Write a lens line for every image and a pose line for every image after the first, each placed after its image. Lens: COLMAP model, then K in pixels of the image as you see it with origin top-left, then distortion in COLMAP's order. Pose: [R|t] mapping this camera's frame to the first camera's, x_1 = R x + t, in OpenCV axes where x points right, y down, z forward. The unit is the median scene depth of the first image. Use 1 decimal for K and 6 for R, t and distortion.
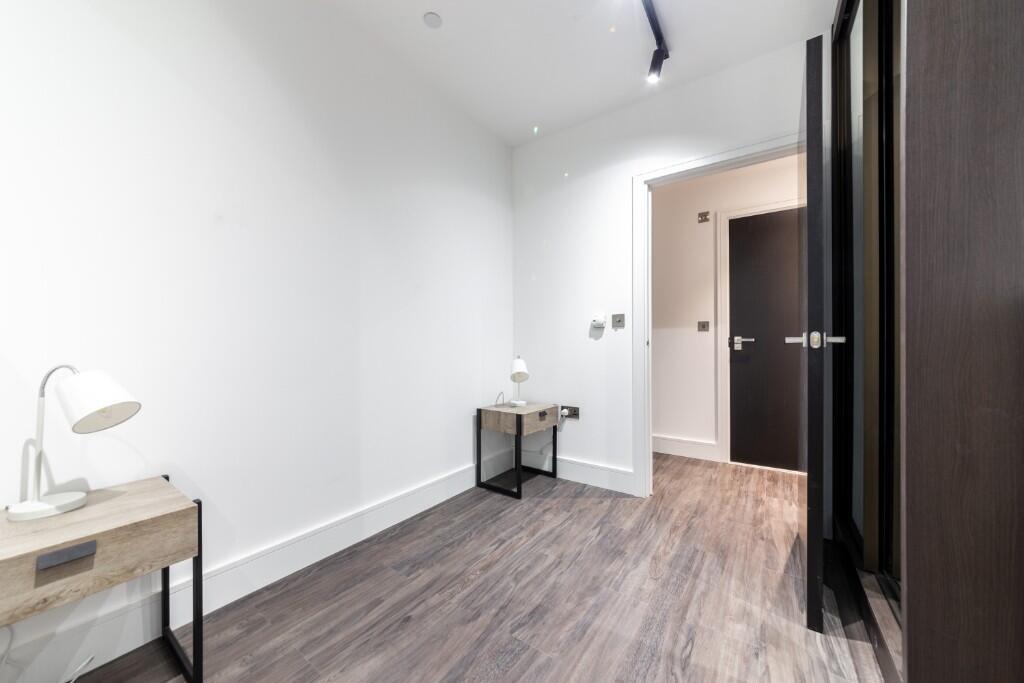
lens RADIAL K [[358.0, 0, 515.2], [0, 358.0, 346.9], [0, 0, 1]] dist [-0.001596, -0.000032]
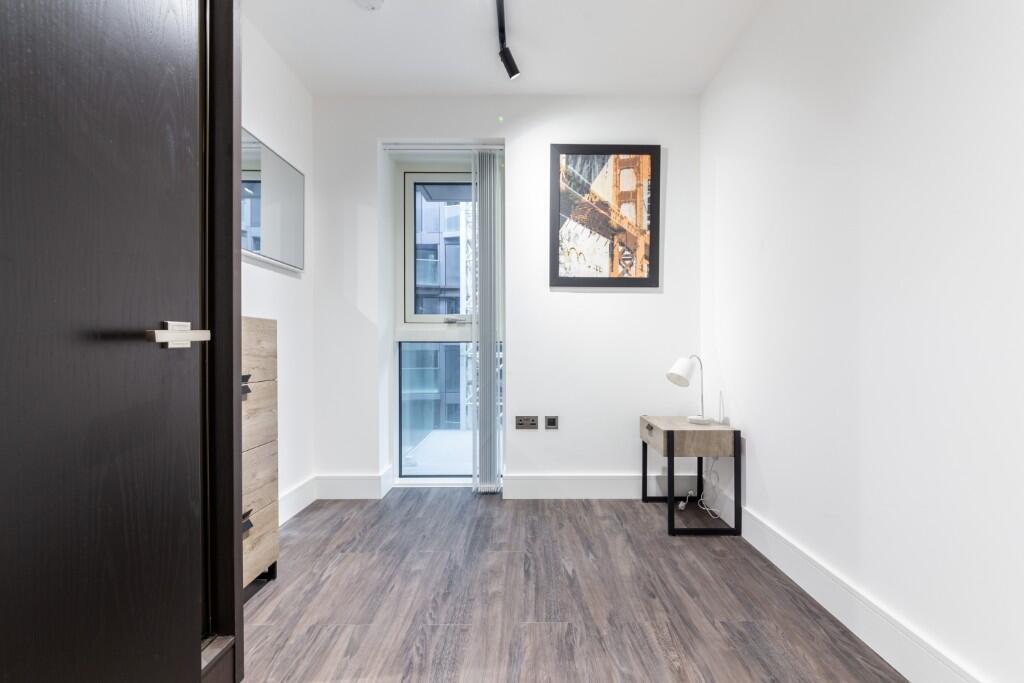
lens RADIAL K [[421.7, 0, 516.9], [0, 421.7, 343.6], [0, 0, 1]] dist [0.004023, 0.000100]
pose [[-0.827394, -0.003206, -0.561612, 0.766836], [0.001344, 0.999970, -0.007689, 0.006184], [0.561620, -0.007116, -0.827365, 1.850538]]
